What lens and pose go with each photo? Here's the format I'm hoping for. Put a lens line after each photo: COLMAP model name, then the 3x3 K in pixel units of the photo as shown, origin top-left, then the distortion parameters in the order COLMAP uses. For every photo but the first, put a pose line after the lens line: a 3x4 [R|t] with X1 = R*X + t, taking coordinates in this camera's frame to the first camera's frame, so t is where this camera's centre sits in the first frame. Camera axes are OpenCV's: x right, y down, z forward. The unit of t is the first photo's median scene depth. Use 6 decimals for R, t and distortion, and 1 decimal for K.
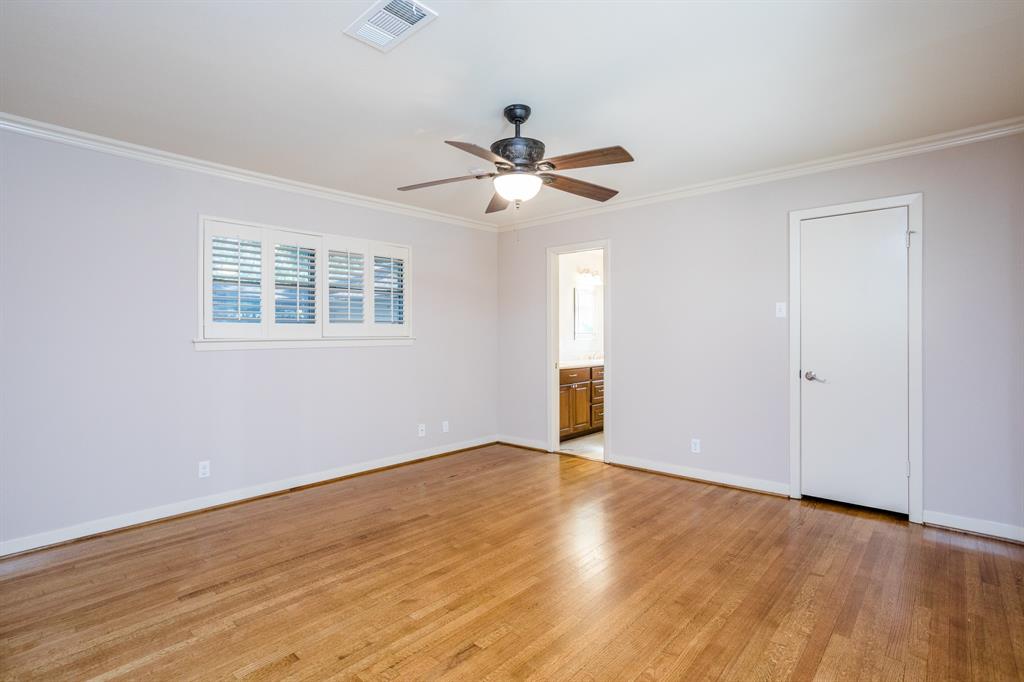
lens RADIAL K [[495.3, 0, 499.5], [0, 495.3, 337.3], [0, 0, 1]] dist [-0.046236, 0.032517]
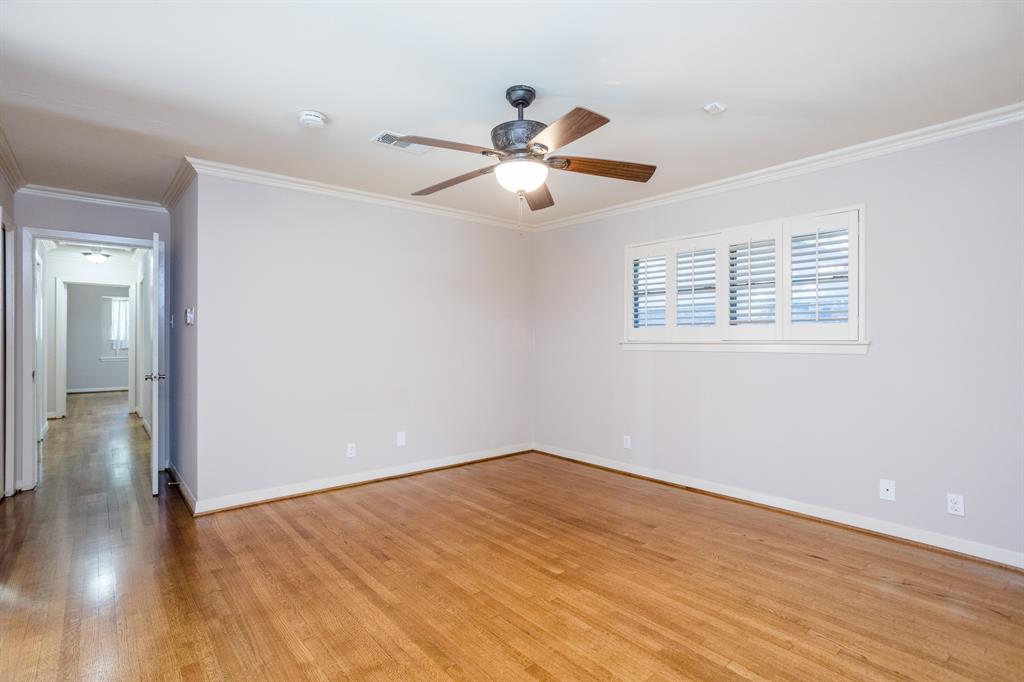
lens RADIAL K [[495.3, 0, 499.5], [0, 495.3, 337.3], [0, 0, 1]] dist [-0.046236, 0.032517]
pose [[-0.120185, 0.003451, -0.992746, 0.767284], [-0.001653, 0.999992, 0.003676, -0.010805], [0.992750, 0.002083, -0.120178, 0.866355]]
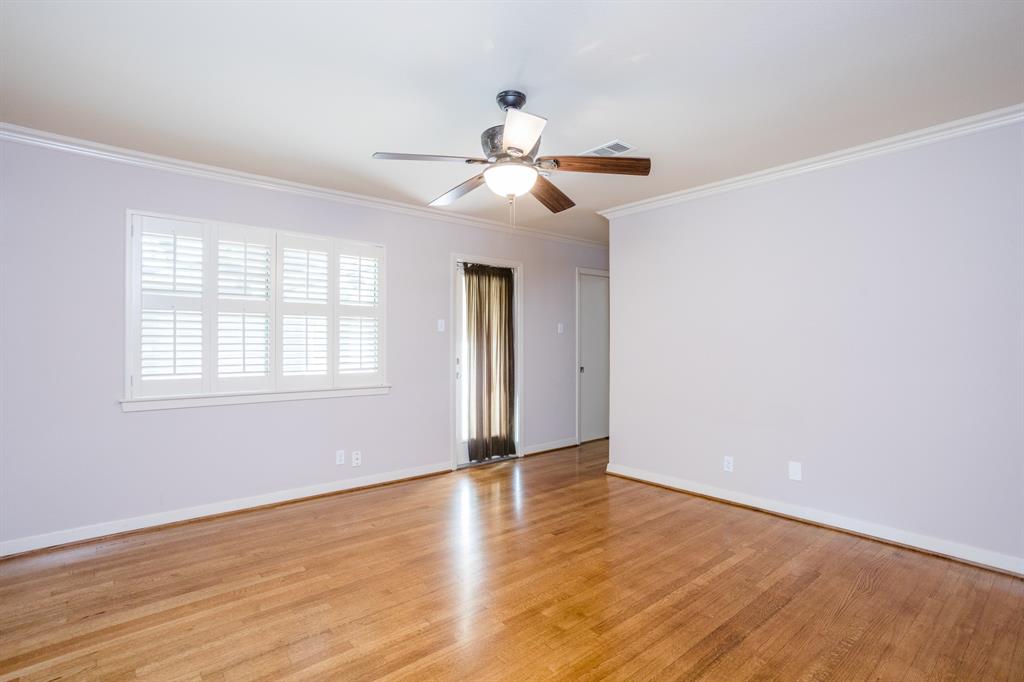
lens RADIAL K [[495.3, 0, 499.5], [0, 495.3, 337.3], [0, 0, 1]] dist [-0.046236, 0.032517]
pose [[-0.993595, 0.006188, 0.112832, -0.032606], [0.005336, 0.999955, -0.007846, -0.007516], [-0.112875, -0.007194, -0.993583, 1.543223]]
